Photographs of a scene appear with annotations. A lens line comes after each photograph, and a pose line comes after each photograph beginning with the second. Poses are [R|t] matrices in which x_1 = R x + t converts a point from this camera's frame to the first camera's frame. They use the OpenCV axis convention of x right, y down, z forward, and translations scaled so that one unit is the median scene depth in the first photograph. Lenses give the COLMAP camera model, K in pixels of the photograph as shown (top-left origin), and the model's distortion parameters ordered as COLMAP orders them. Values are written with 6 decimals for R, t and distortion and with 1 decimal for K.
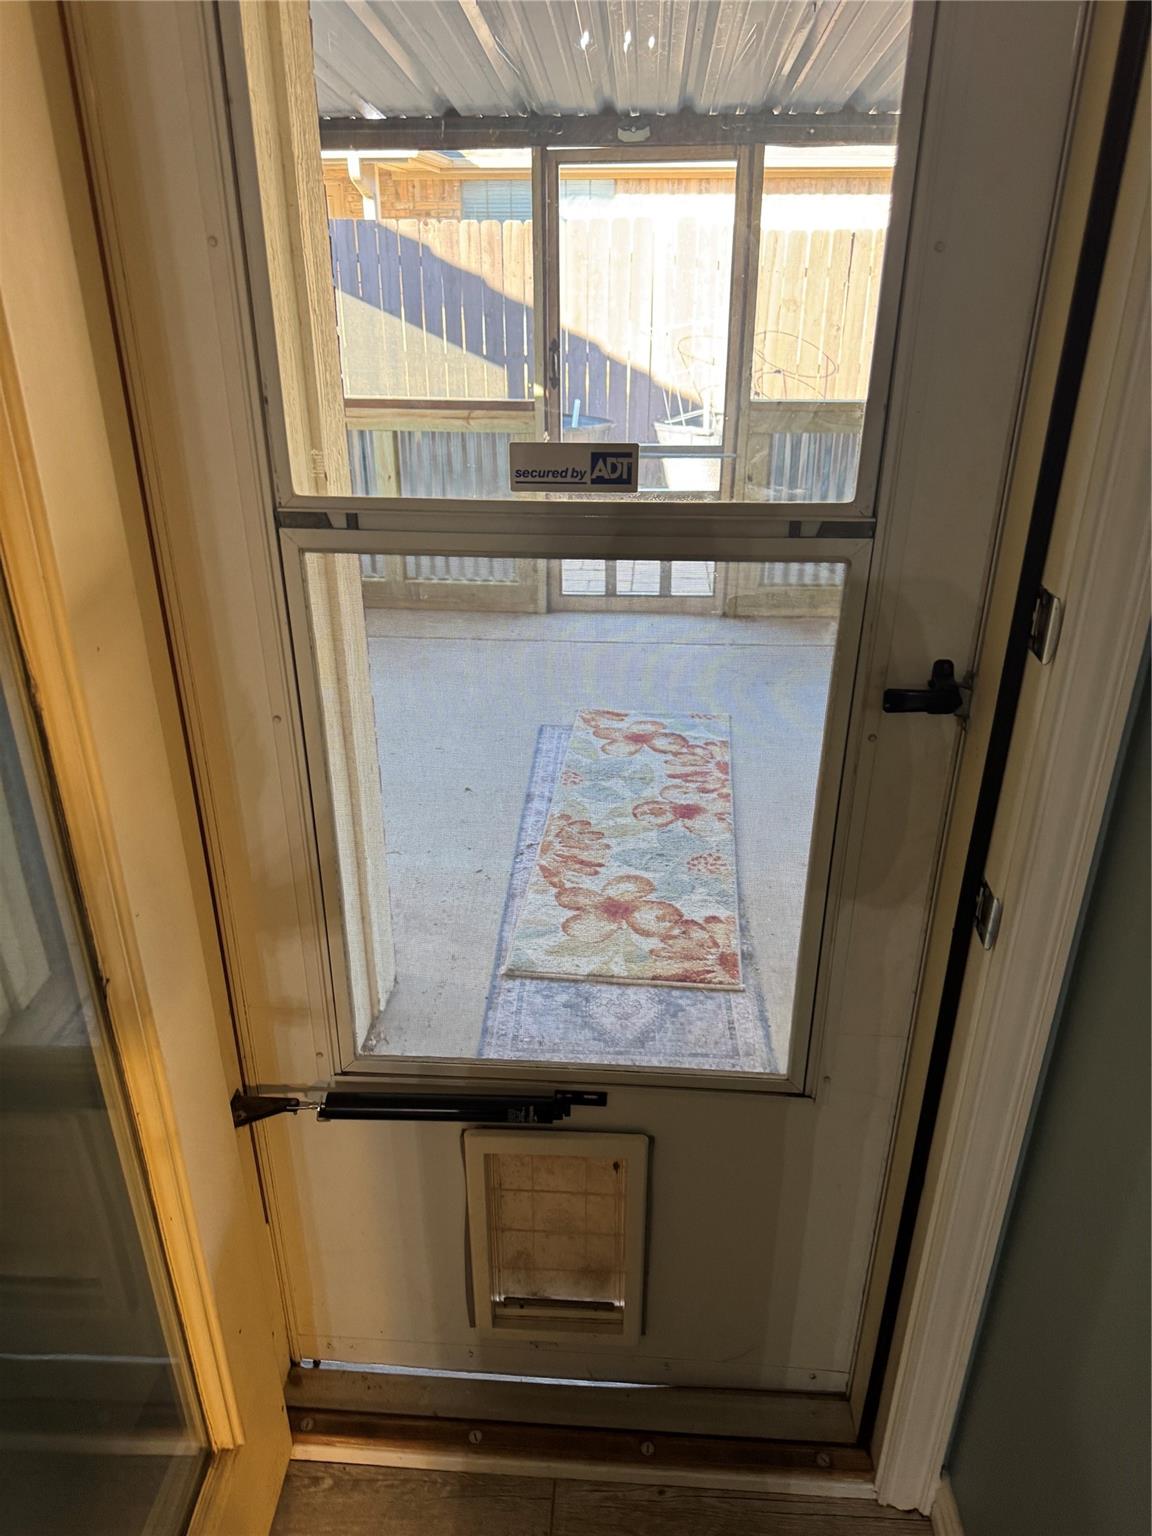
lens RADIAL K [[1084.6, 0, 576.4], [0, 1084.6, 770.3], [0, 0, 1]] dist [0.013228, -0.007876]
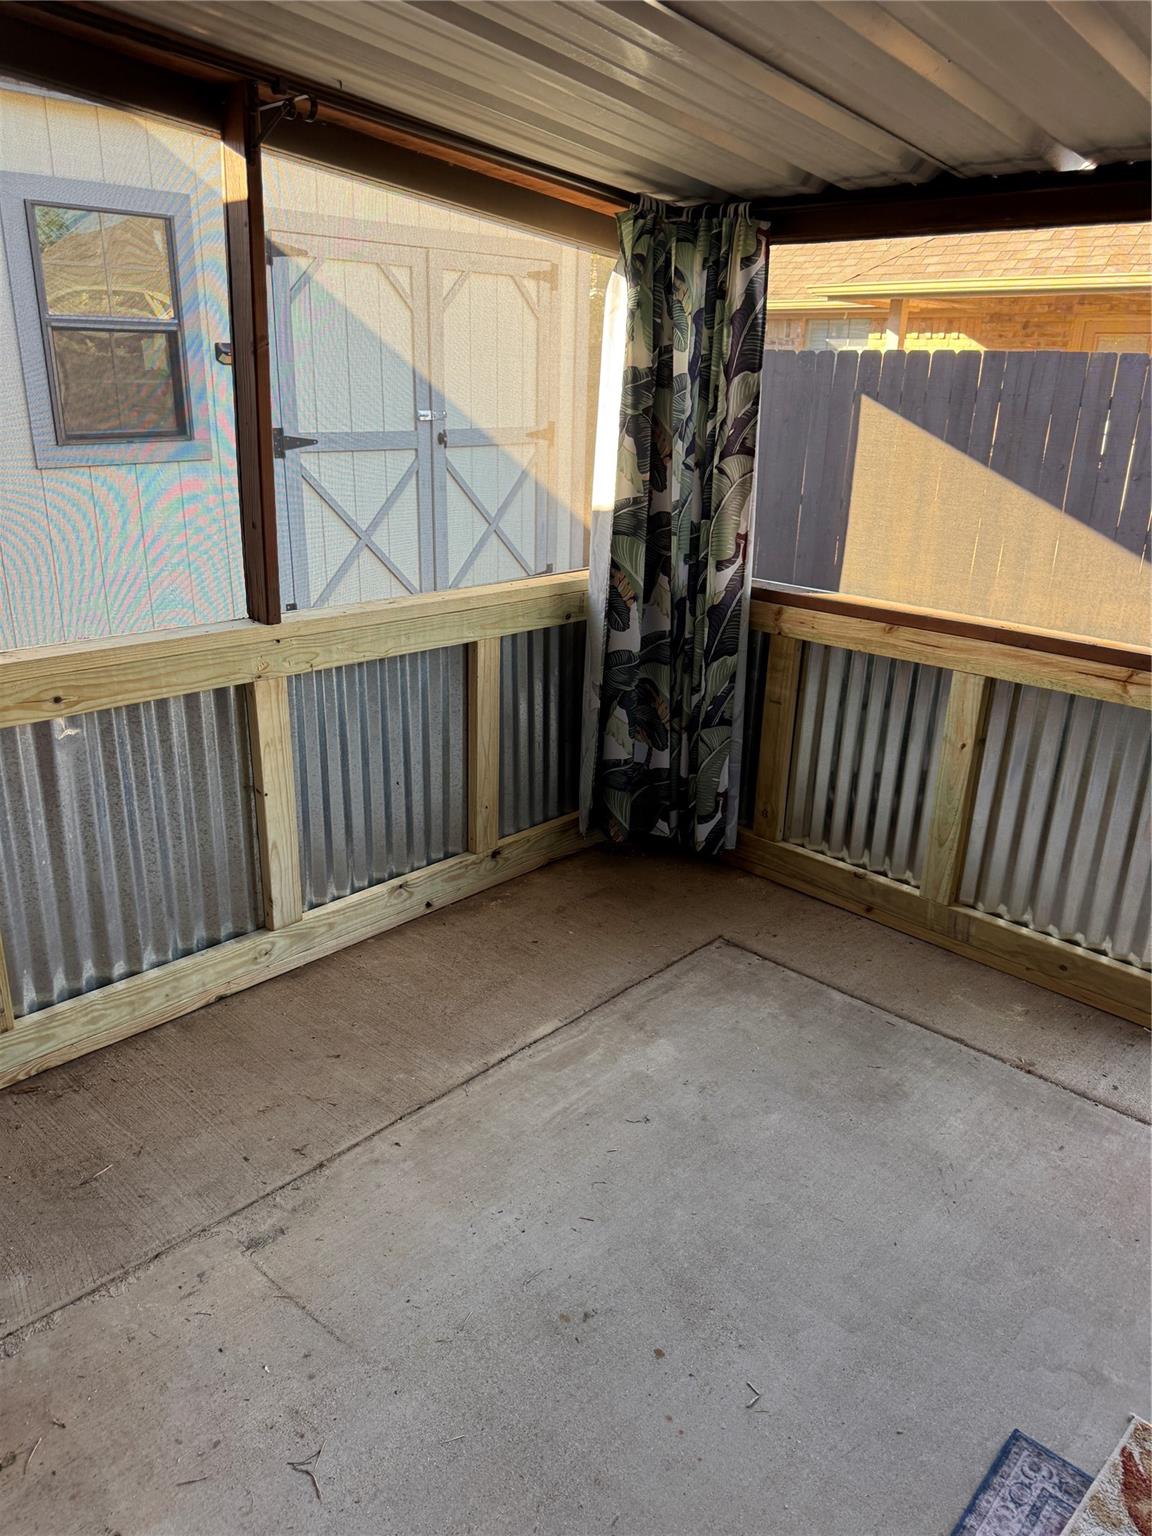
lens RADIAL K [[1084.6, 0, 579.4], [0, 1084.6, 767.1], [0, 0, 1]] dist [0.013228, -0.007876]
pose [[0.775625, 0.238163, -0.584538, 0.019171], [-0.301615, 0.953357, -0.011779, -0.190709], [0.554468, 0.185442, 0.811281, 0.398861]]
